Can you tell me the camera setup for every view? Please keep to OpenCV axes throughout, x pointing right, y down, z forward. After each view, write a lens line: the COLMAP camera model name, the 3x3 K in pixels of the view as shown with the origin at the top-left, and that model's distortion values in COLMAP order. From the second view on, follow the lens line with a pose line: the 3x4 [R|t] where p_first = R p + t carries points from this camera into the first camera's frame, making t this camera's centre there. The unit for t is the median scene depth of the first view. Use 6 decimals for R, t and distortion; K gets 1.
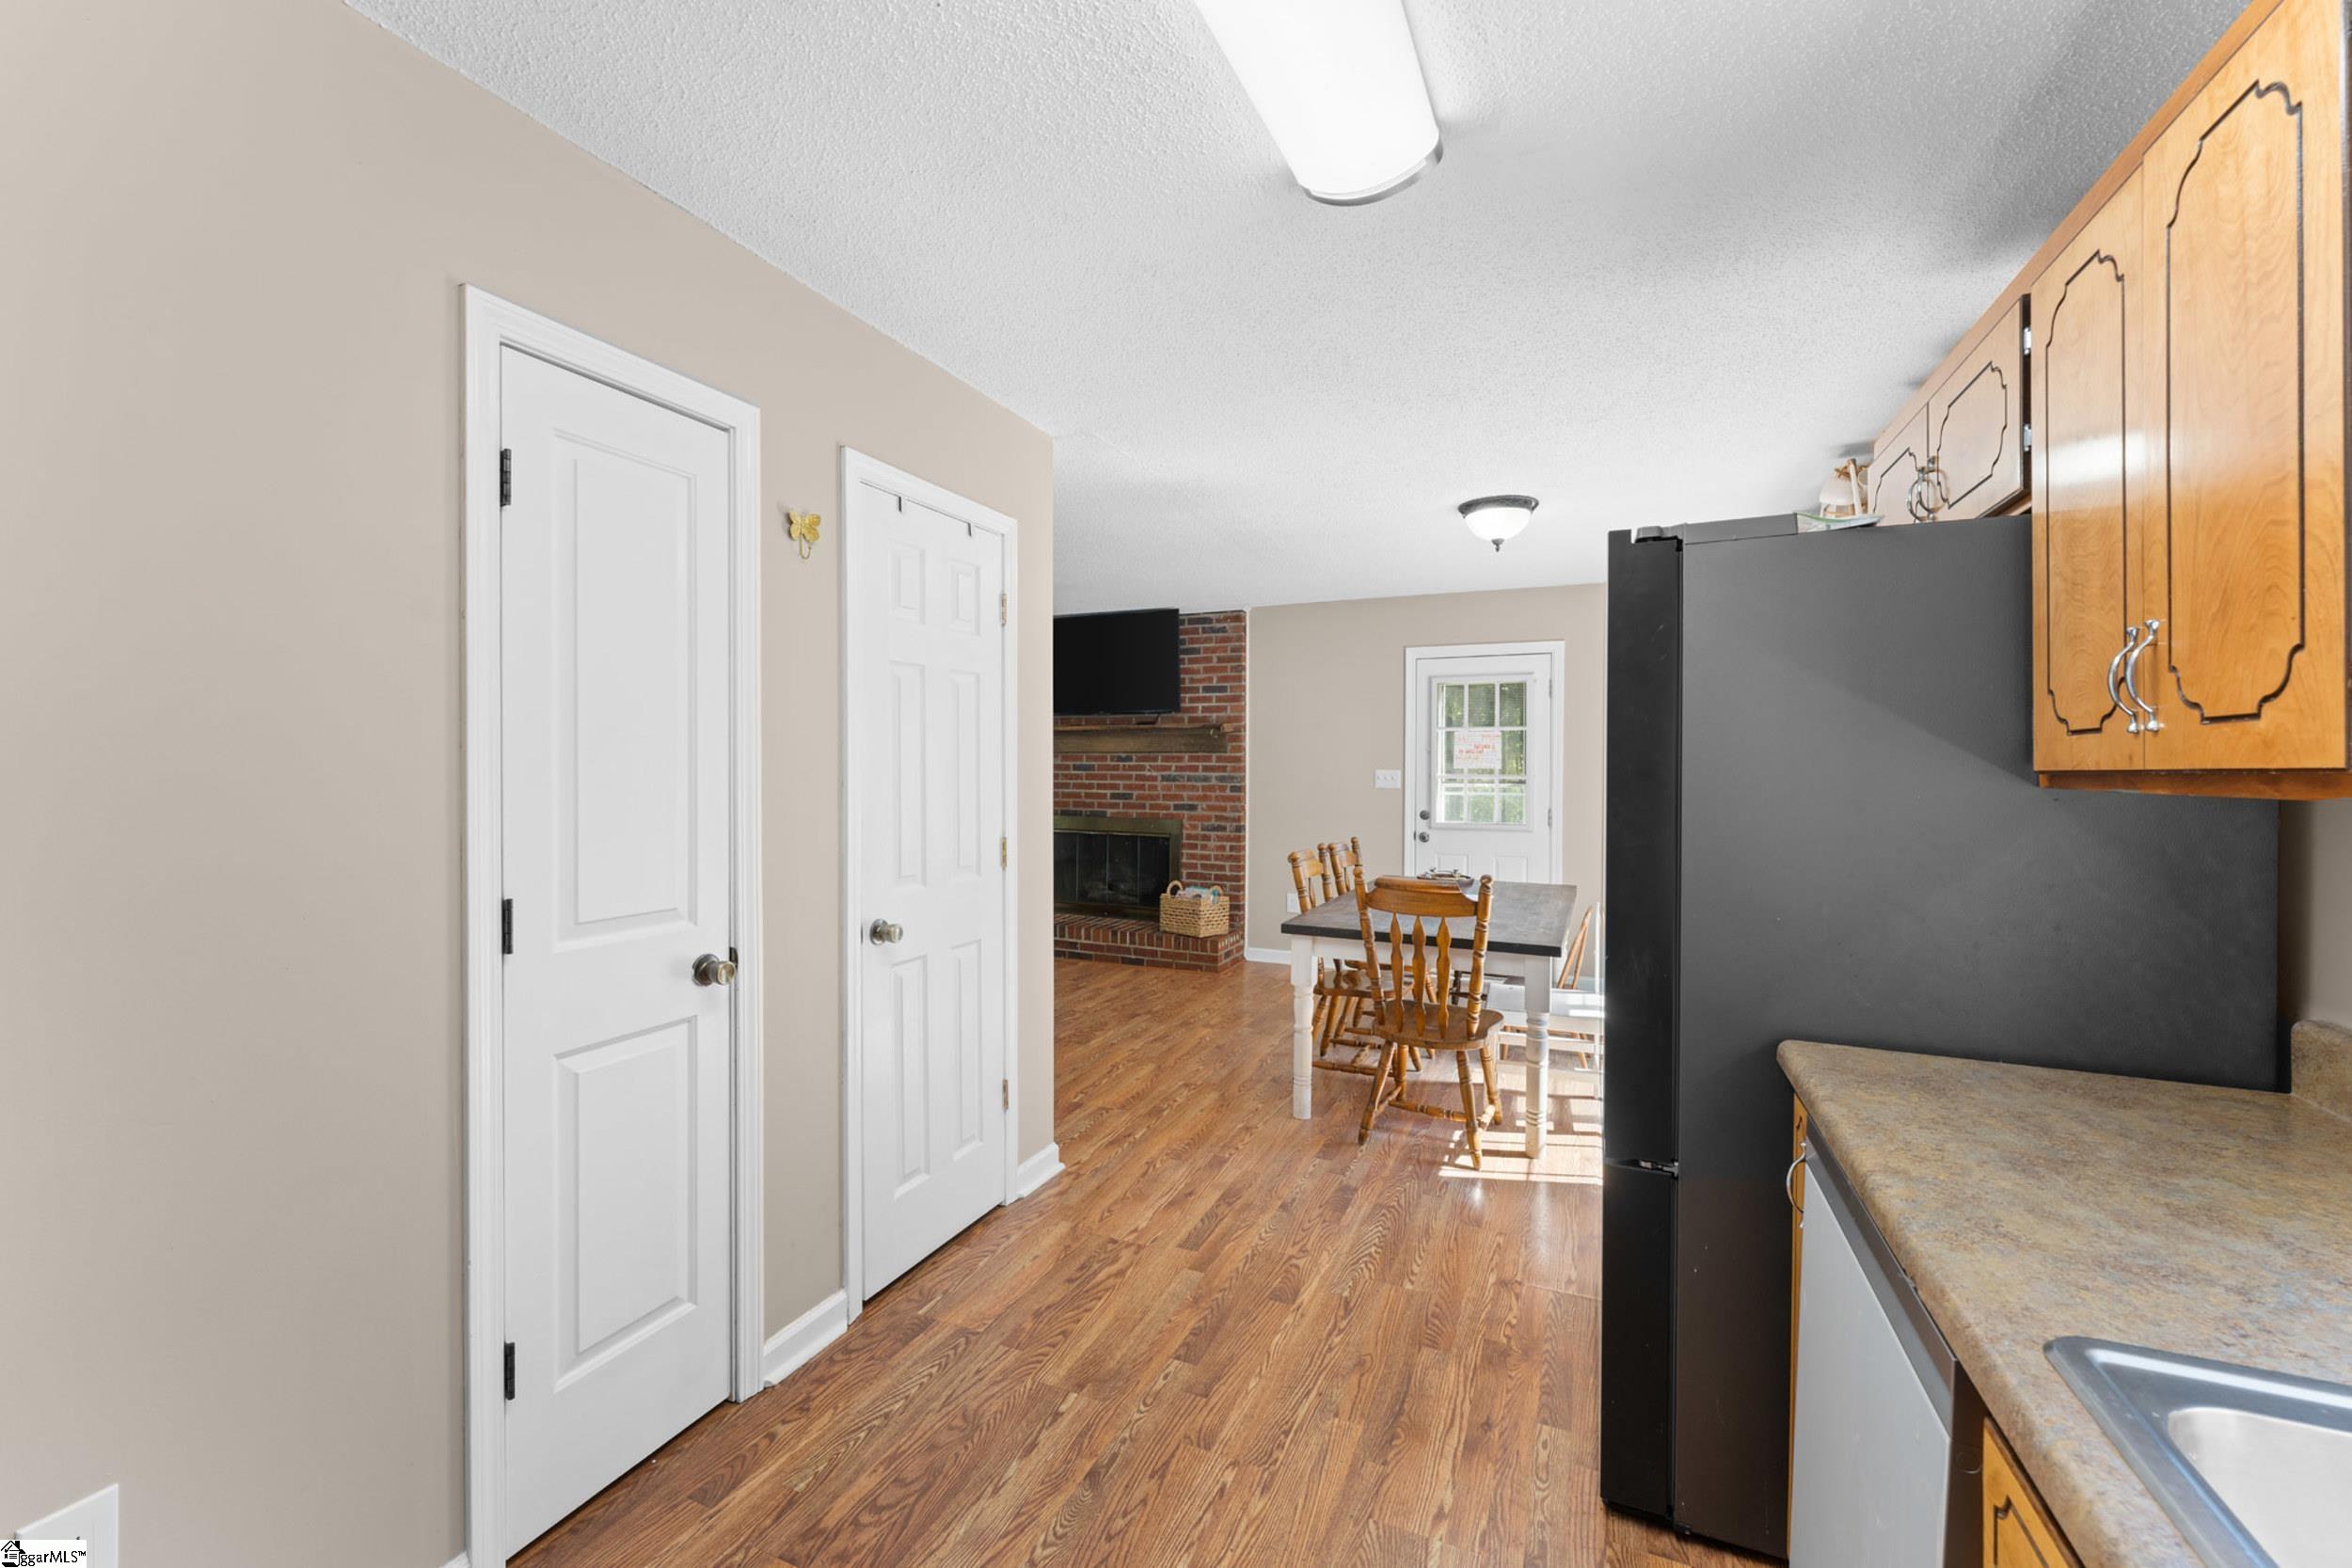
lens RADIAL K [[943.6, 0, 1162.2], [0, 943.6, 774.0], [0, 0, 1]] dist [-0.002685, 0.000242]
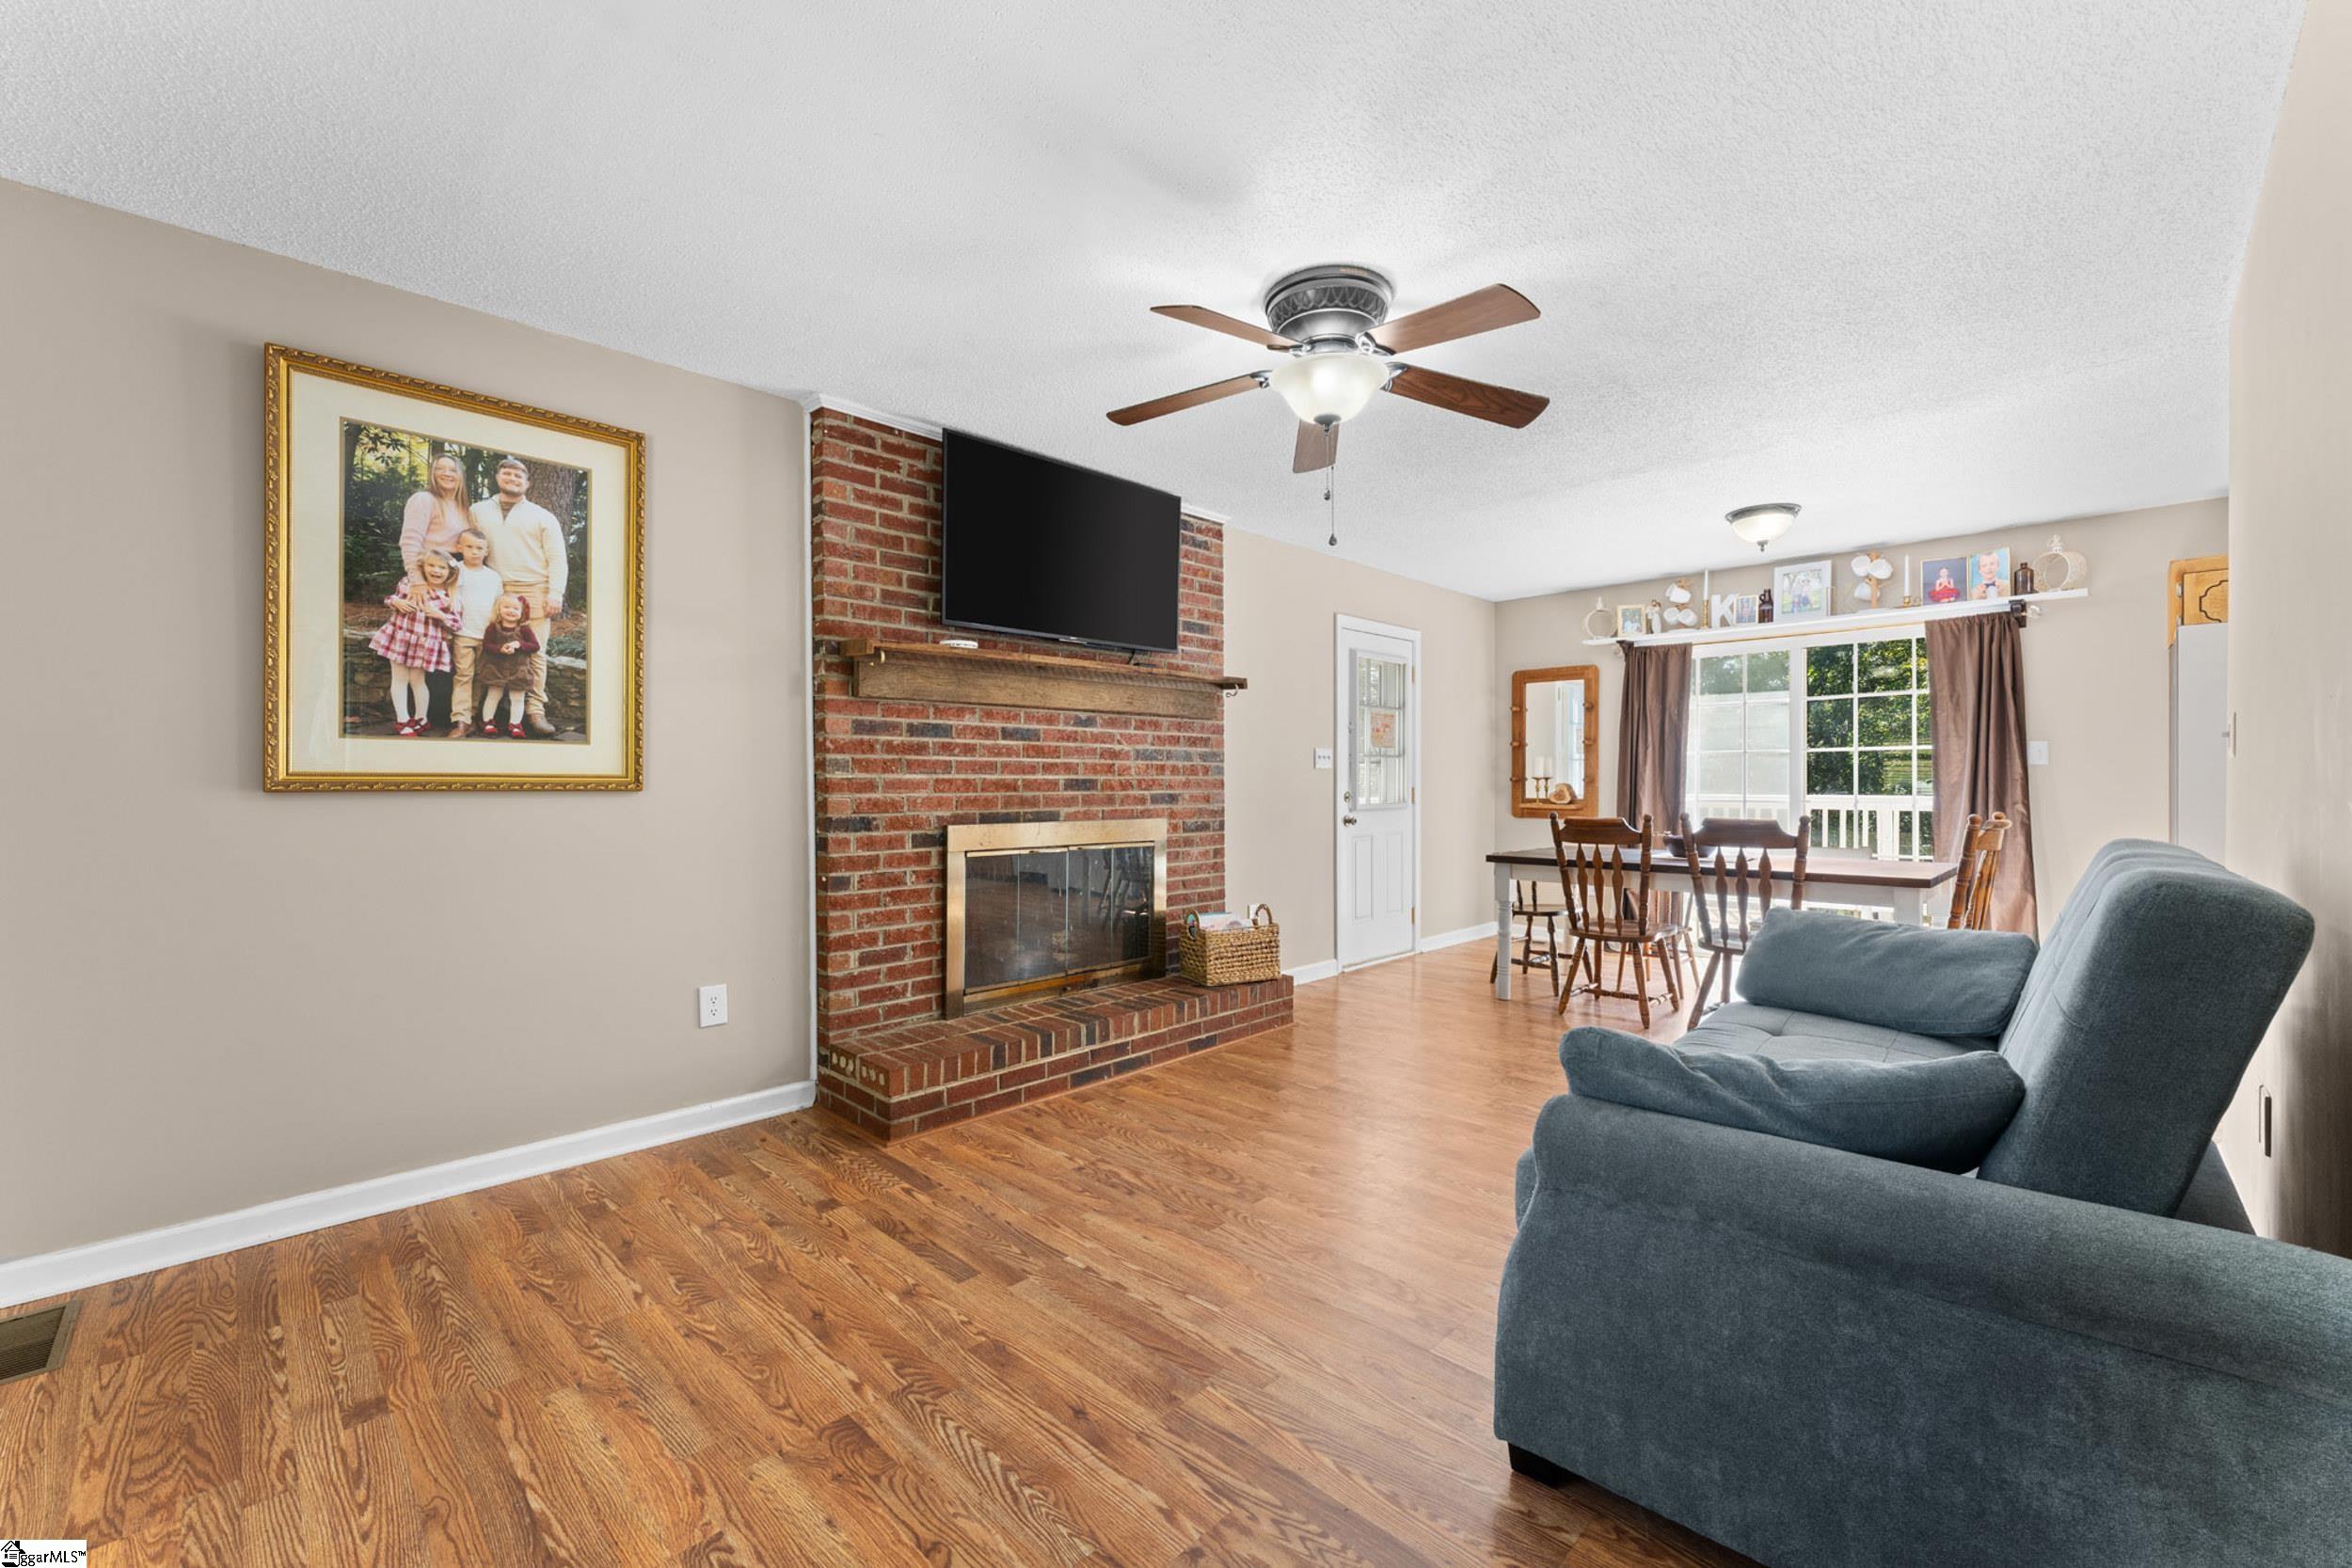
lens RADIAL K [[943.6, 0, 1172.0], [0, 943.6, 796.0], [0, 0, 1]] dist [-0.002685, 0.000242]
pose [[0.349511, -0.020923, 0.936699, -1.207610], [0.014009, 0.999756, 0.017105, 0.044351], [-0.936828, 0.007144, 0.349718, 1.543706]]
